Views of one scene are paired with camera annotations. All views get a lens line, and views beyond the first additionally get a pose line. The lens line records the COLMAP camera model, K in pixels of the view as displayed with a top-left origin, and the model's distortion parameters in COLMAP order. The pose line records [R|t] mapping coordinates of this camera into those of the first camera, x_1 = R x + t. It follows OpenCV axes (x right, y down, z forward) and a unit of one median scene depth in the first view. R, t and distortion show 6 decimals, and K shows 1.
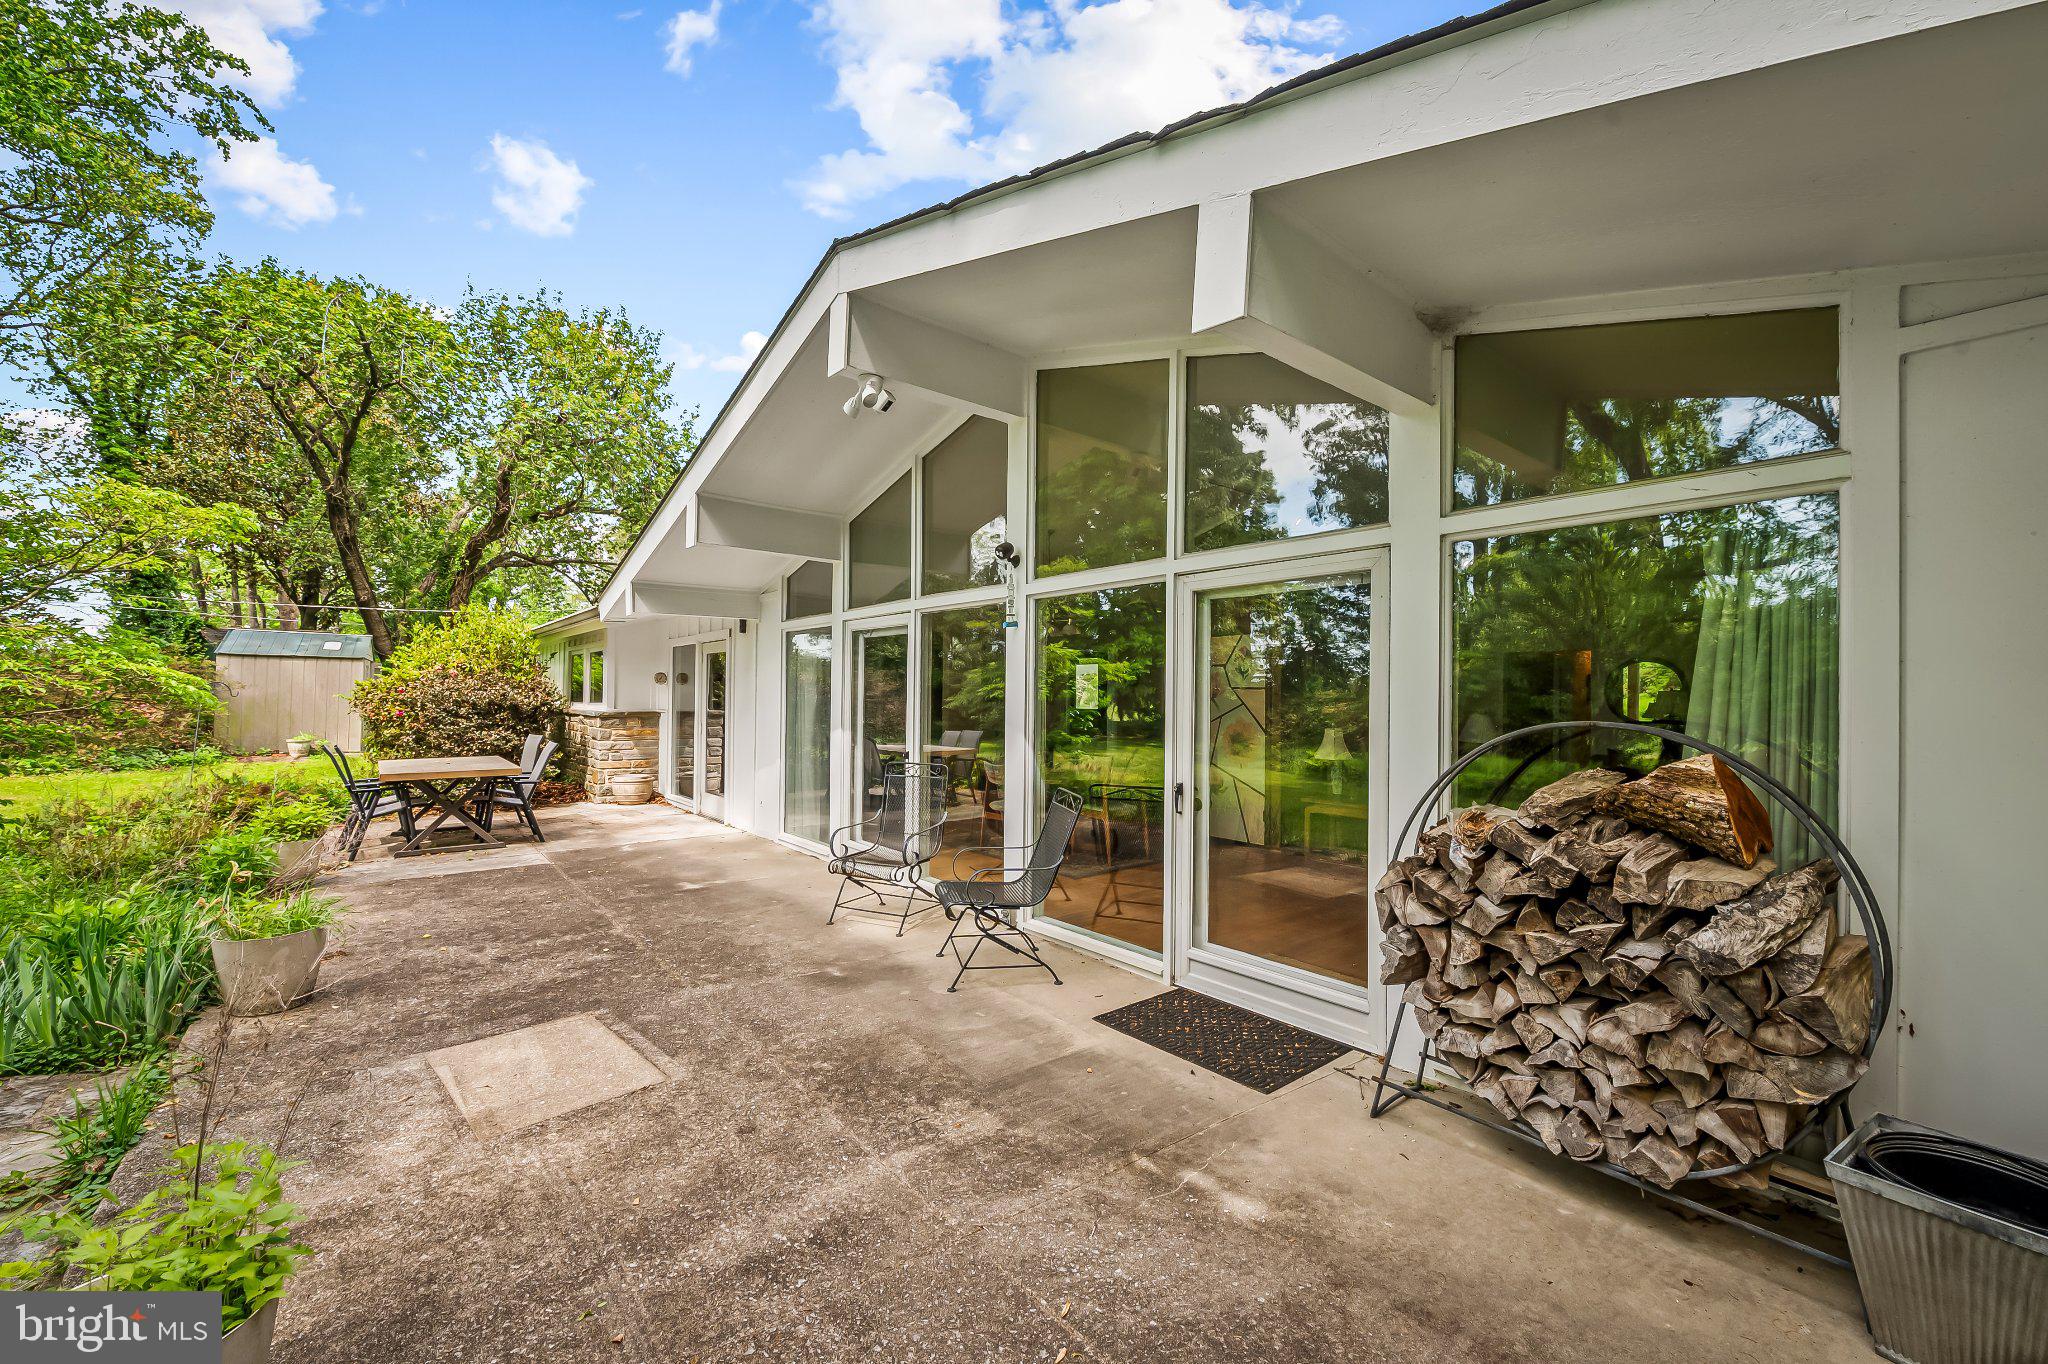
lens RADIAL K [[811.2, 0, 1031.6], [0, 811.2, 687.3], [0, 0, 1]] dist [-0.000684, -0.000232]
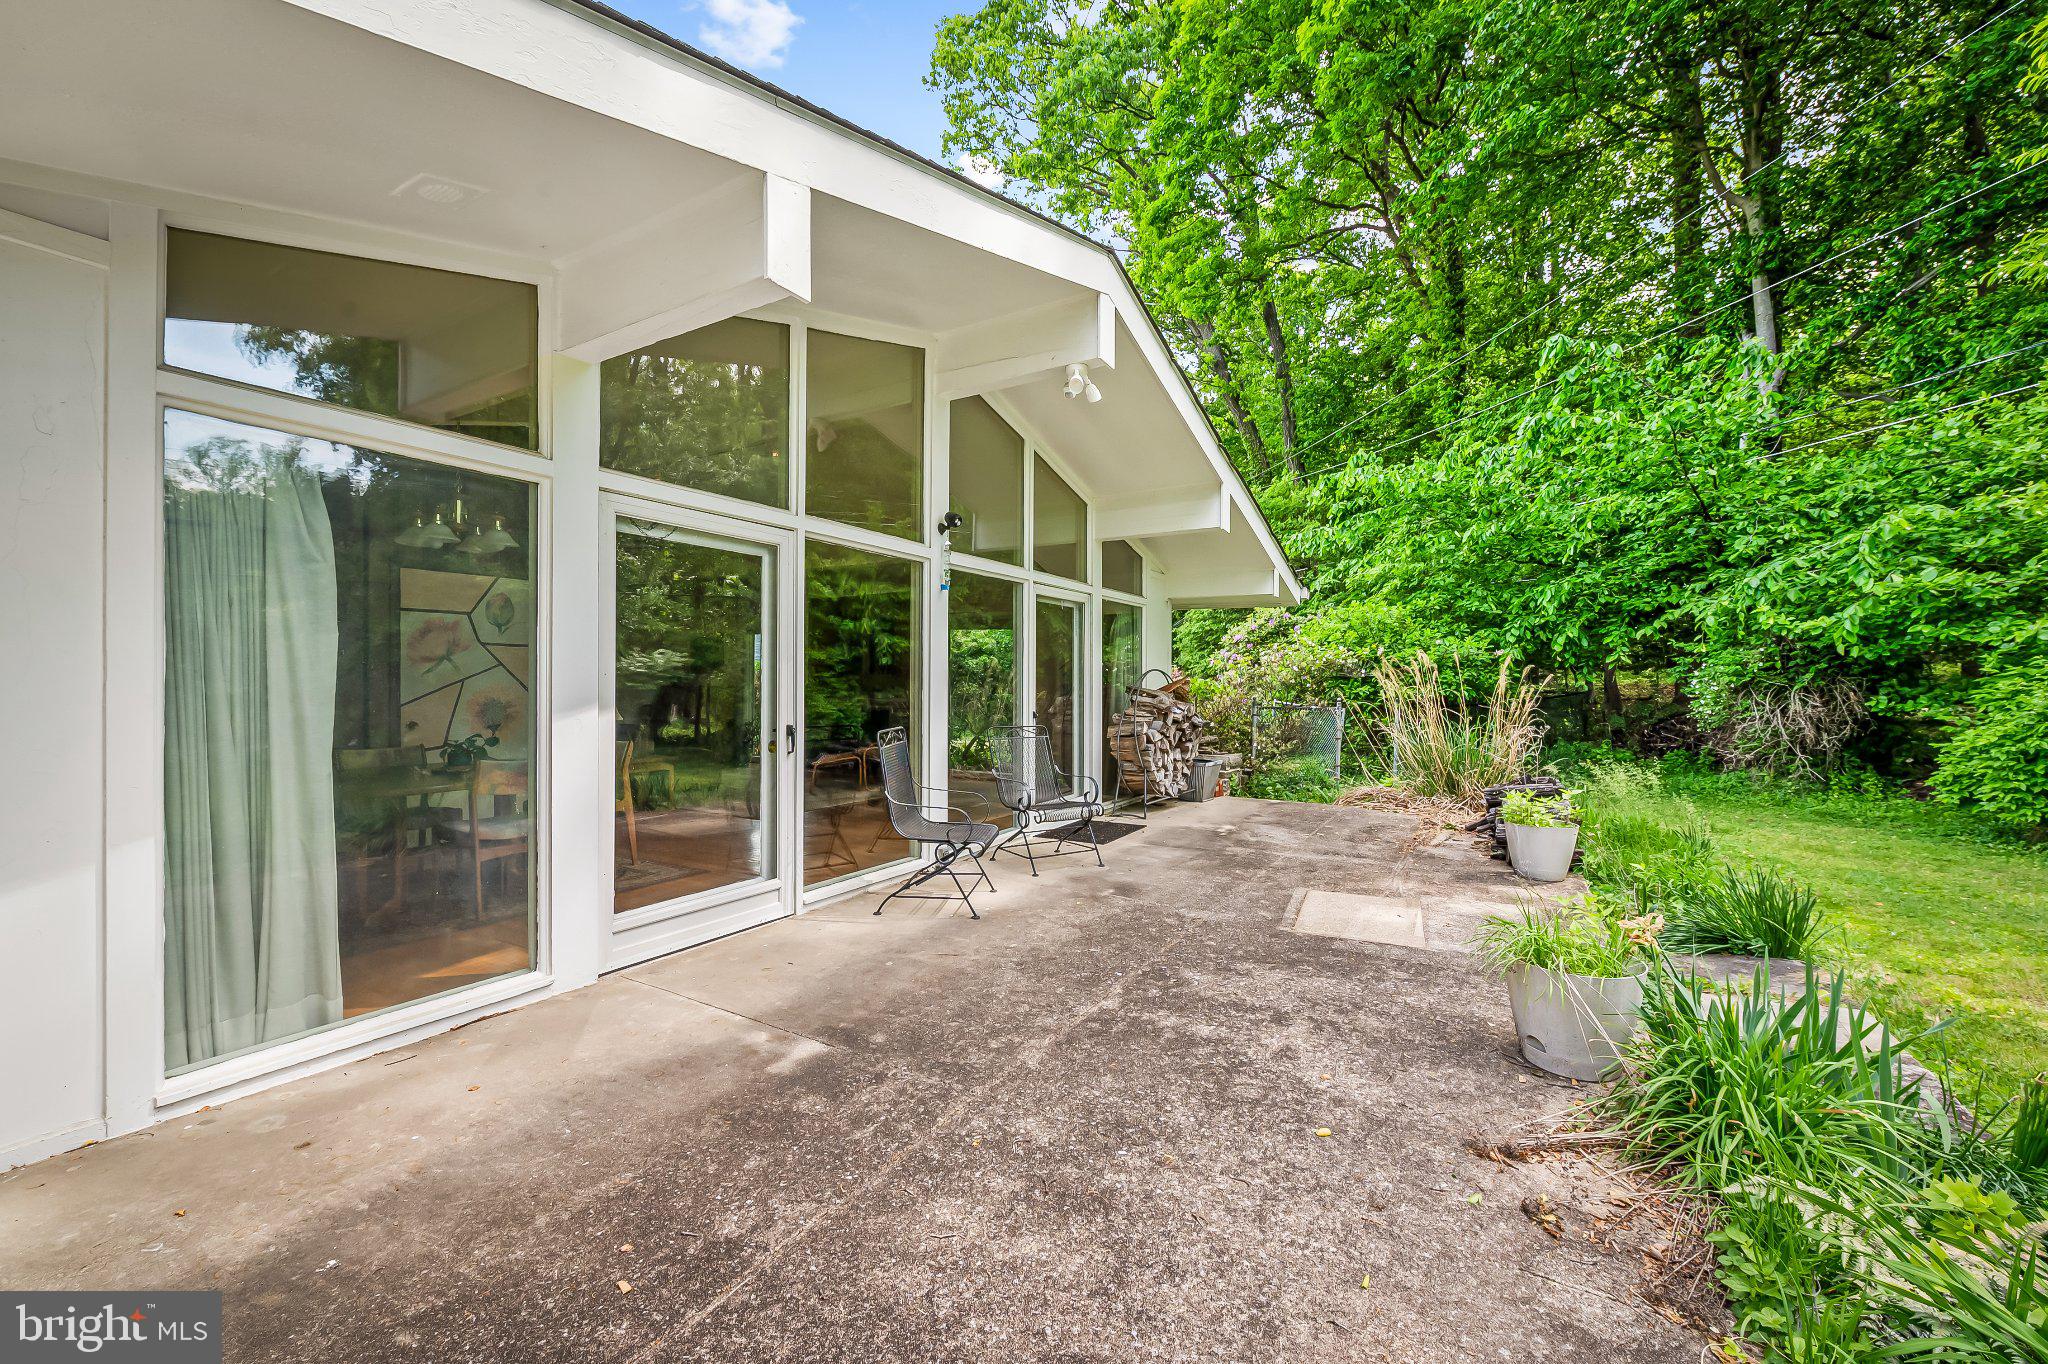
lens RADIAL K [[811.2, 0, 1031.6], [0, 811.2, 687.3], [0, 0, 1]] dist [-0.000684, -0.000232]
pose [[-0.343598, -0.011898, 0.939041, -1.229725], [-0.013259, 0.999882, 0.007817, 0.054214], [-0.939023, -0.009765, -0.343715, 1.446691]]
